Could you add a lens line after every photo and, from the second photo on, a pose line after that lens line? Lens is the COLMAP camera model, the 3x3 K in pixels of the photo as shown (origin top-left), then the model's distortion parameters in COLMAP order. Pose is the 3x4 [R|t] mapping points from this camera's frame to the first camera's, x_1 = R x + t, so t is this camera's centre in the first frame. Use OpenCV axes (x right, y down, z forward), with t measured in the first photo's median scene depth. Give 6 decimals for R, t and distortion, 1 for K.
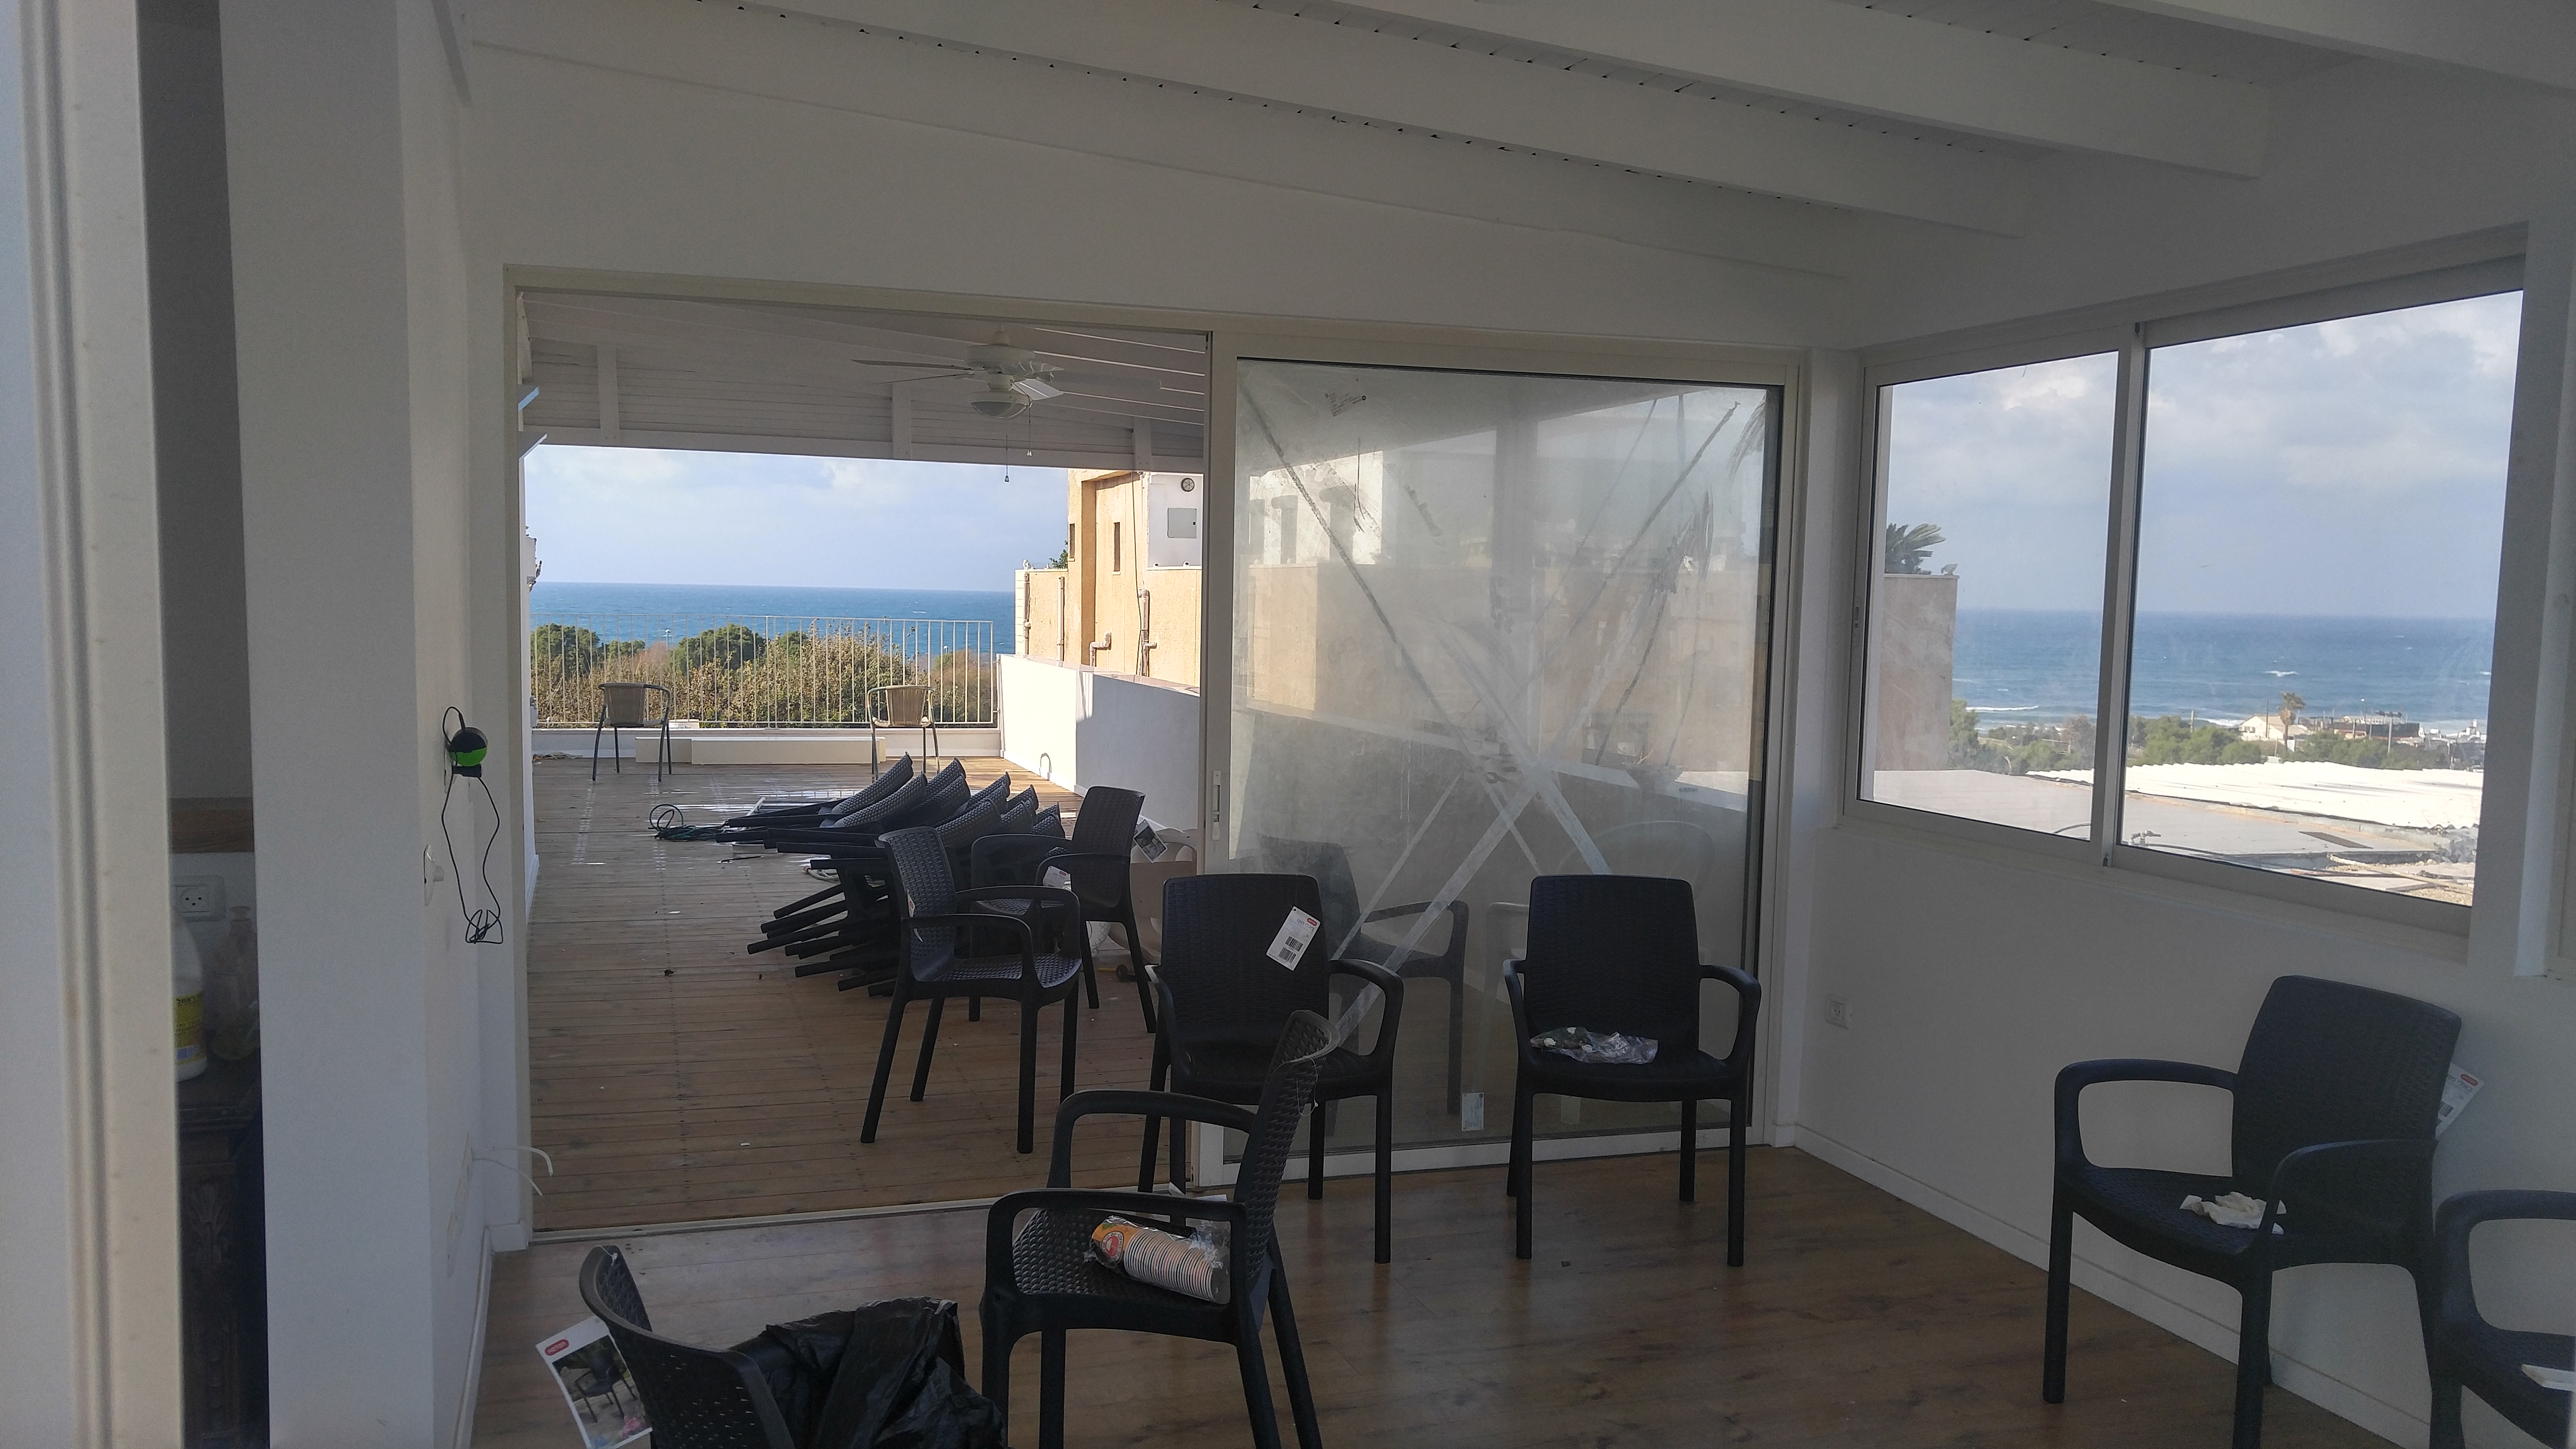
lens RADIAL K [[1972.3, 0, 1289.1], [0, 1972.3, 729.0], [0, 0, 1]] dist [0.002309, -0.000233]
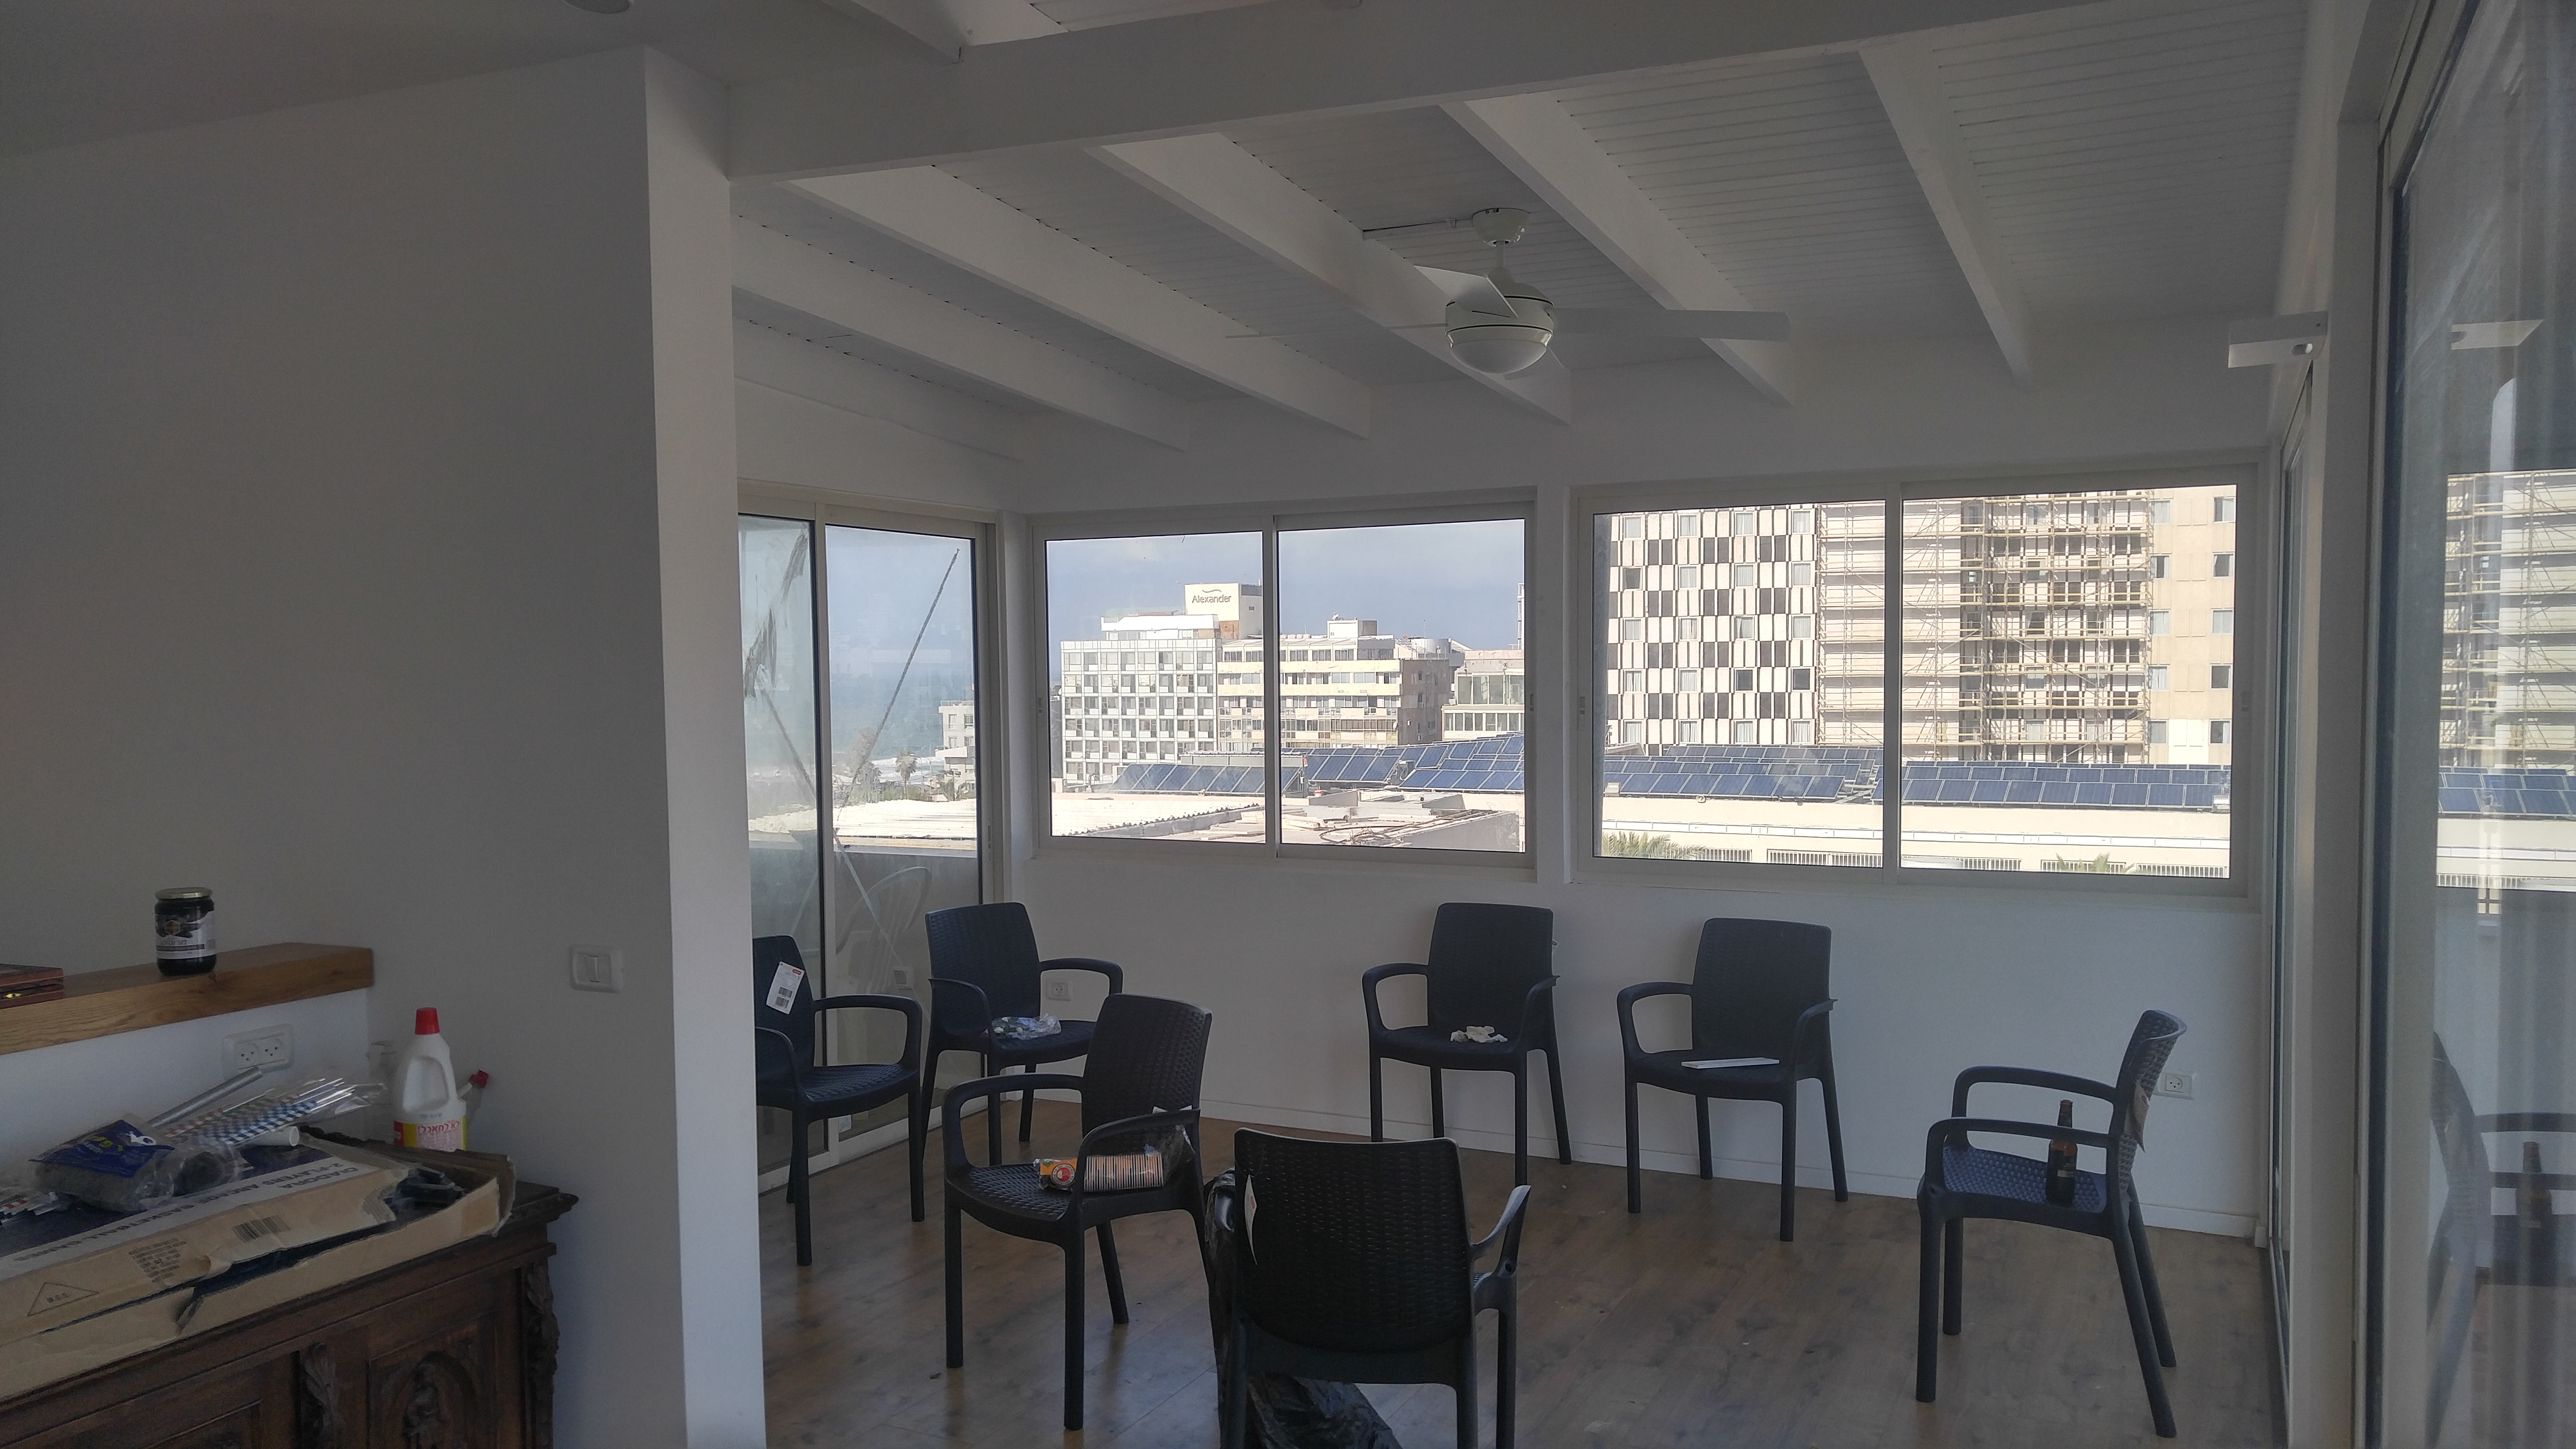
lens RADIAL K [[1972.3, 0, 1286.0], [0, 1972.3, 729.0], [0, 0, 1]] dist [0.002309, -0.000233]
pose [[0.708863, -0.057977, 0.702960, -0.640775], [0.080054, 0.996789, 0.001485, -0.033457], [-0.700789, 0.055222, 0.711228, -0.117844]]
